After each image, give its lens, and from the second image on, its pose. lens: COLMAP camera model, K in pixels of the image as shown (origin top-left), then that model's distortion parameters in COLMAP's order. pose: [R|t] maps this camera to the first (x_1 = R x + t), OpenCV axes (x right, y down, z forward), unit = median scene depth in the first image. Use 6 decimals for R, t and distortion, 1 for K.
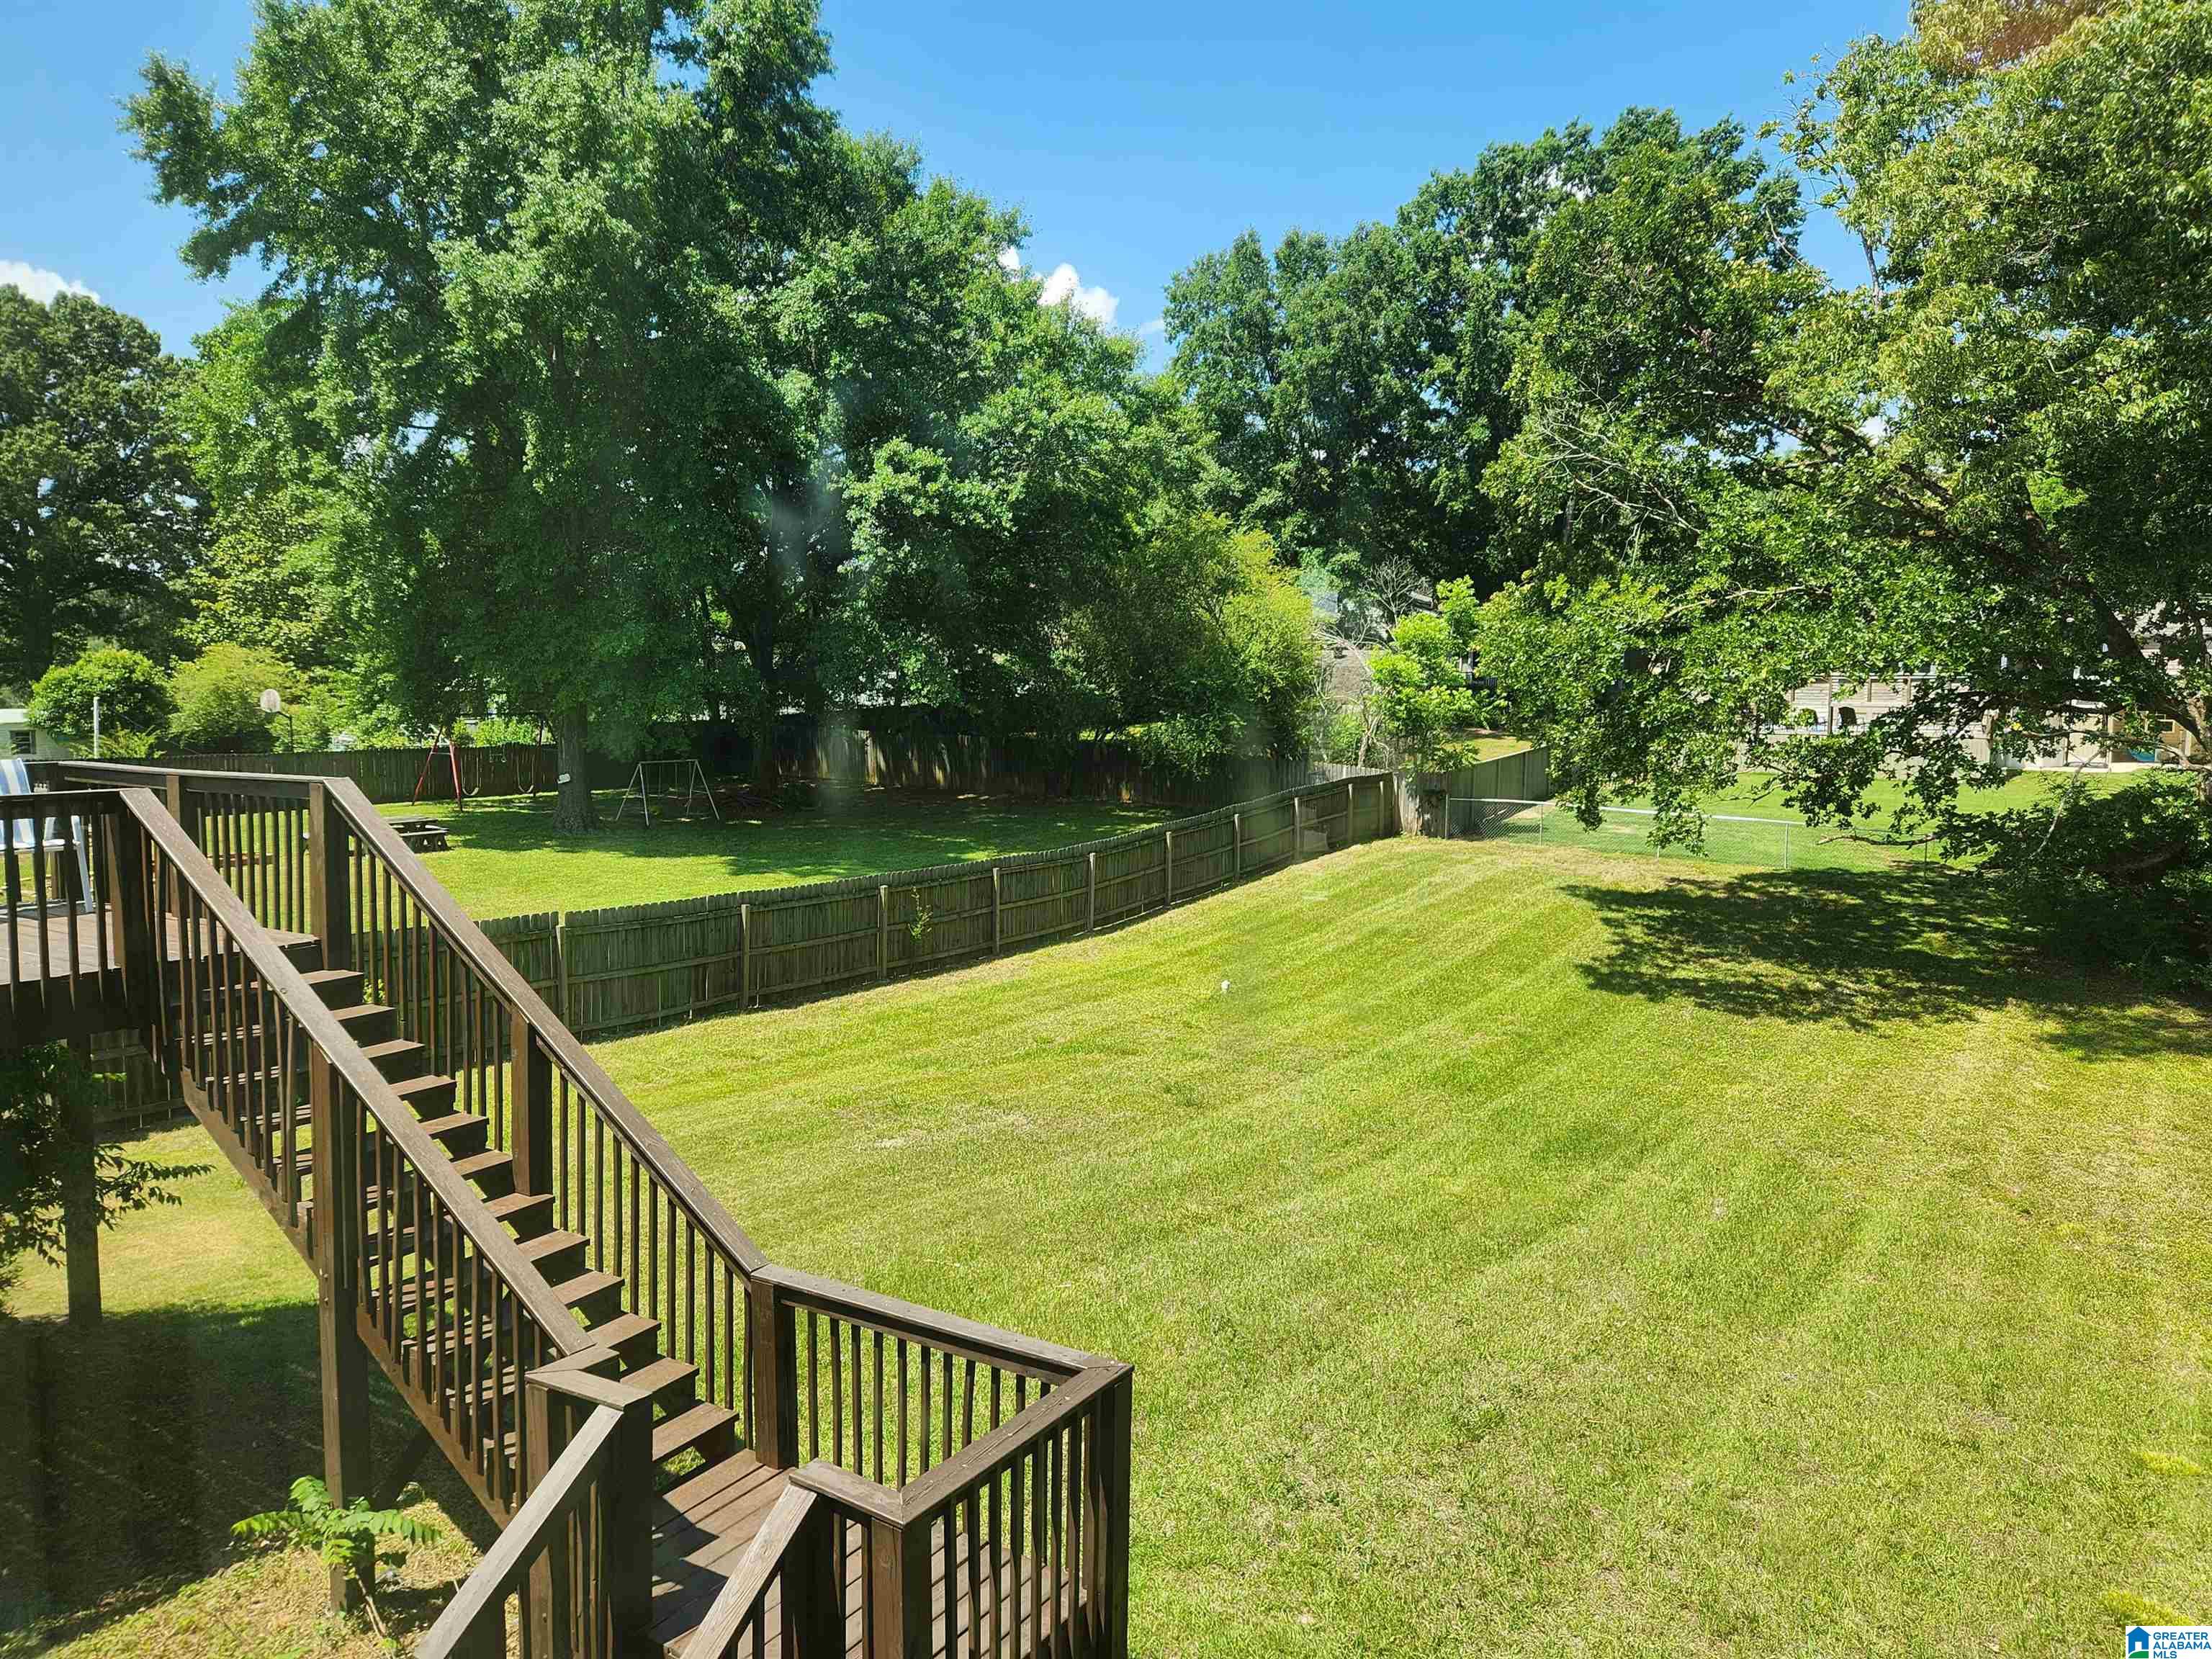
lens RADIAL K [[1491.4, 0, 1149.9], [0, 1491.4, 821.5], [0, 0, 1]] dist [0.085743, -0.081756]
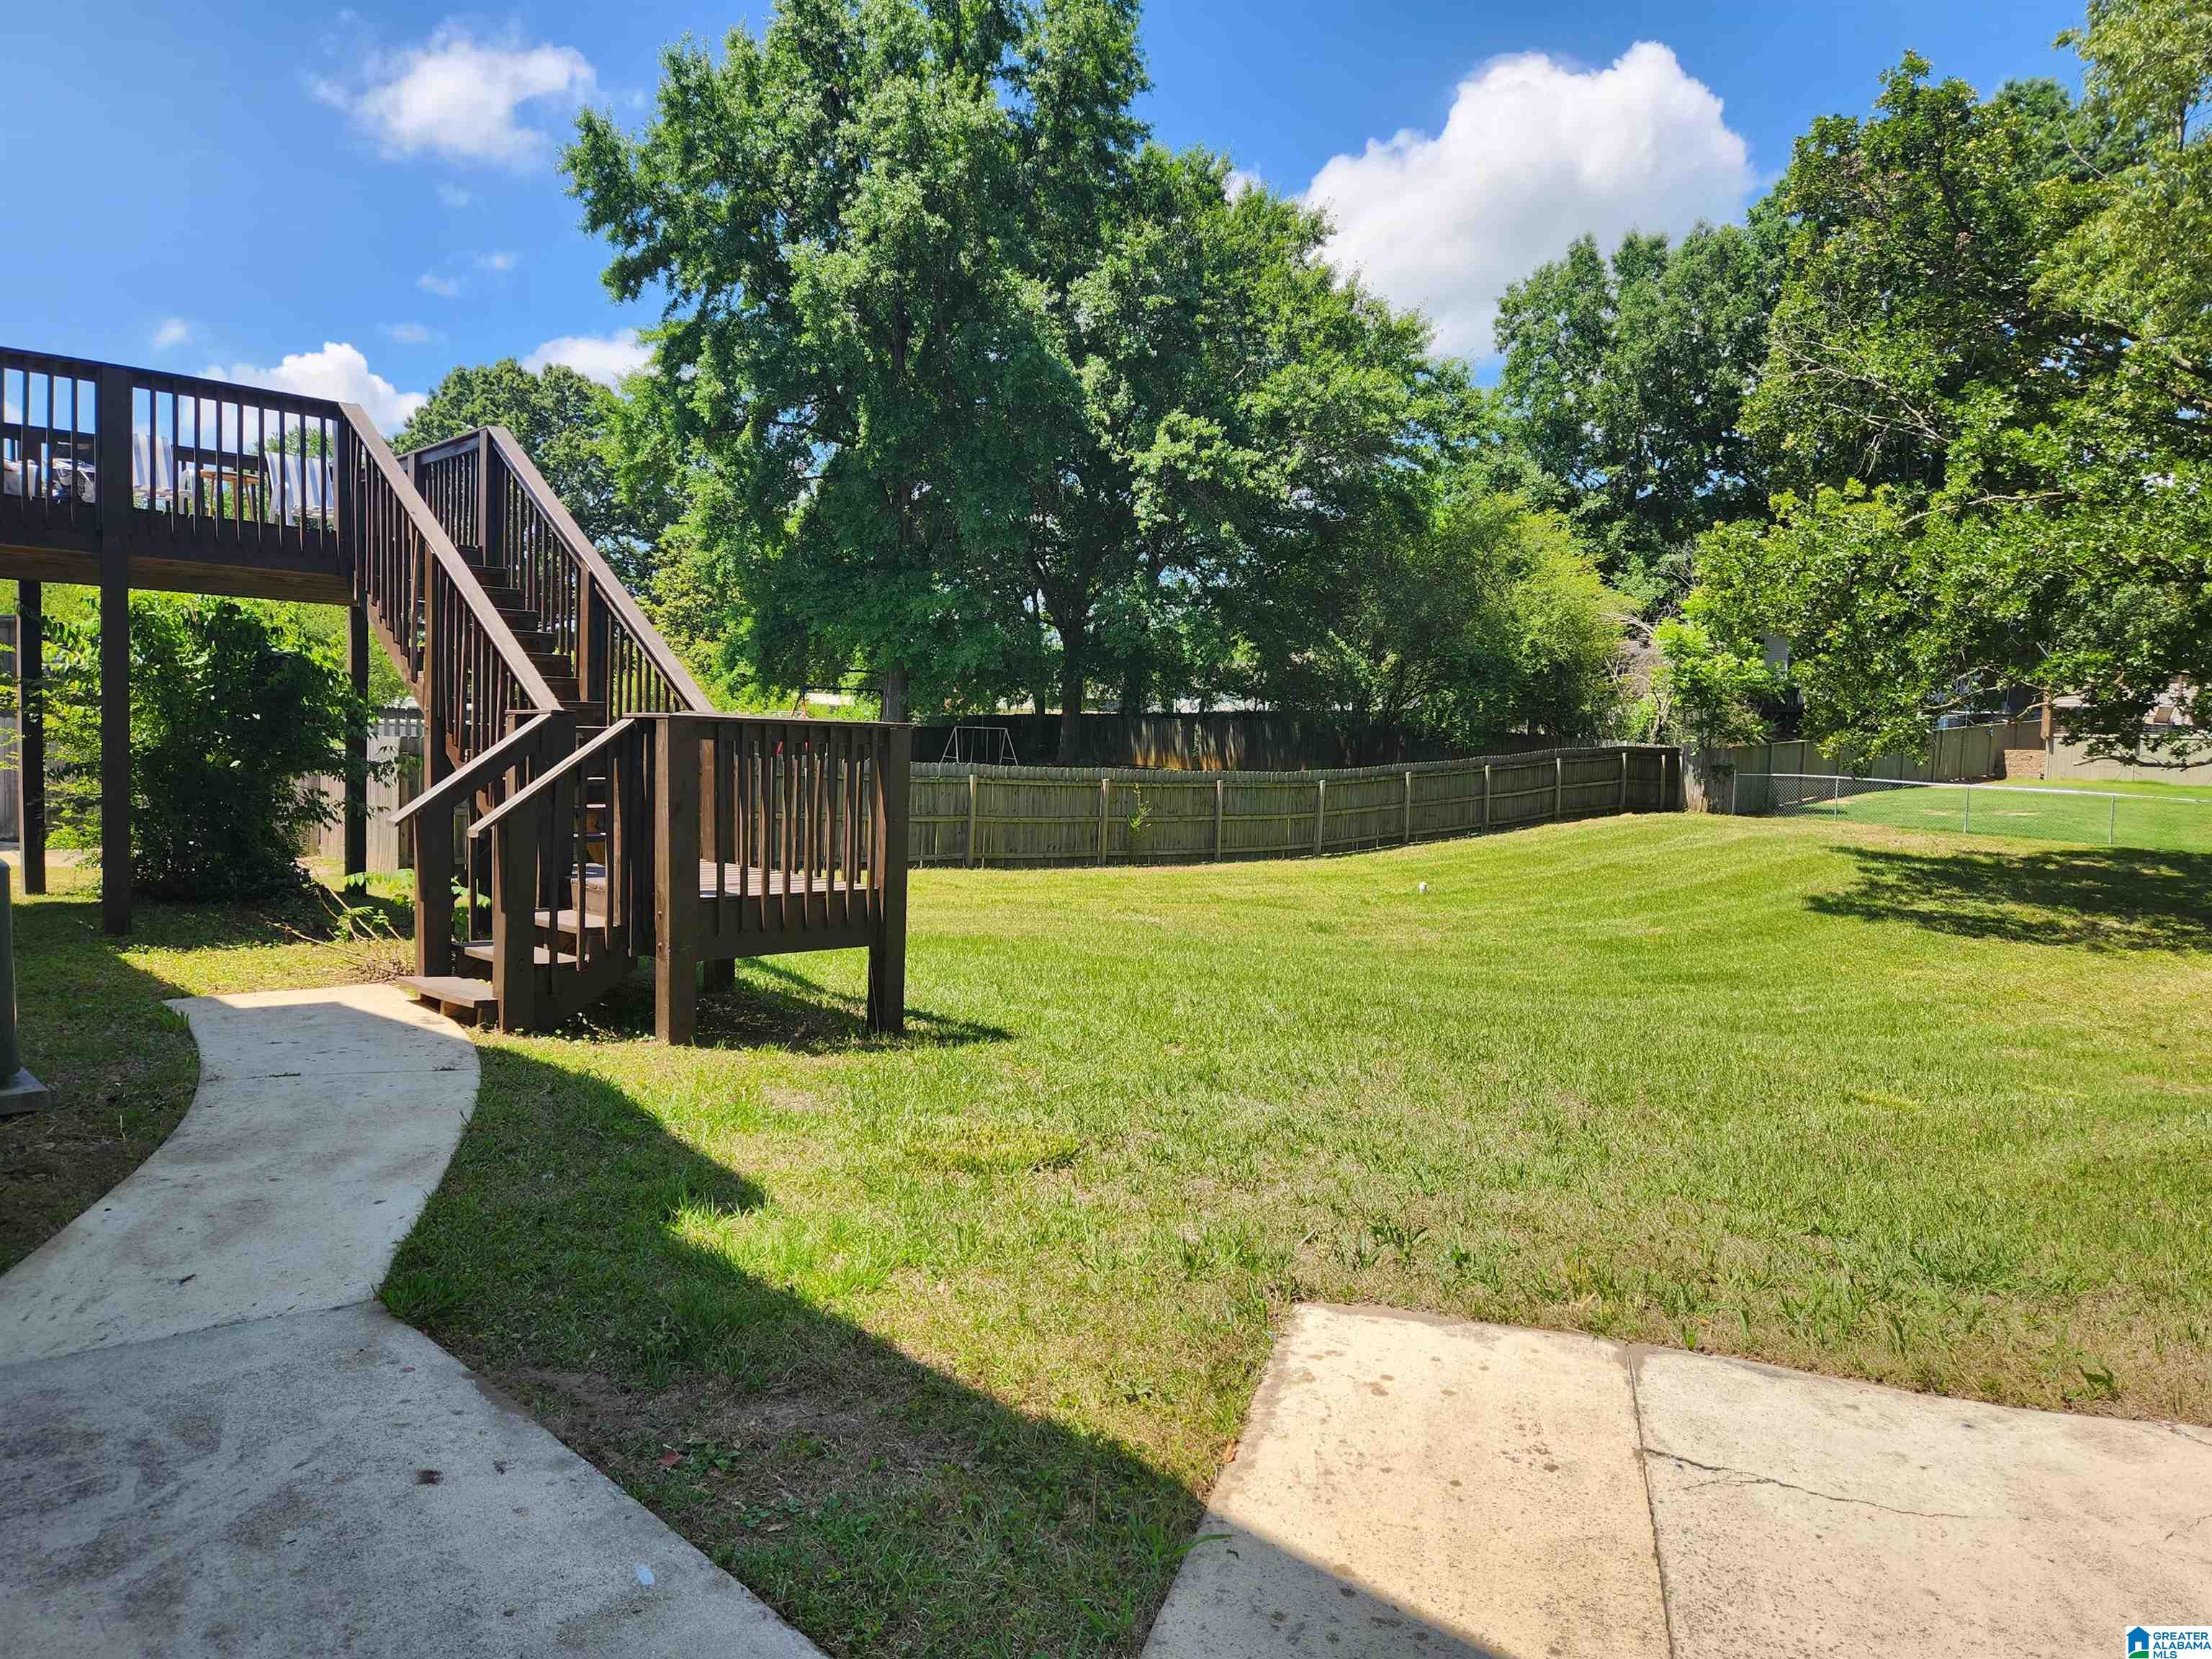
lens RADIAL K [[1491.4, 0, 1149.9], [0, 1491.4, 821.5], [0, 0, 1]] dist [0.085743, -0.081756]
pose [[0.971429, 0.033116, -0.235009, 0.085609], [-0.040963, 0.998752, -0.028586, 0.080156], [0.233769, 0.037396, 0.971573, -0.039919]]
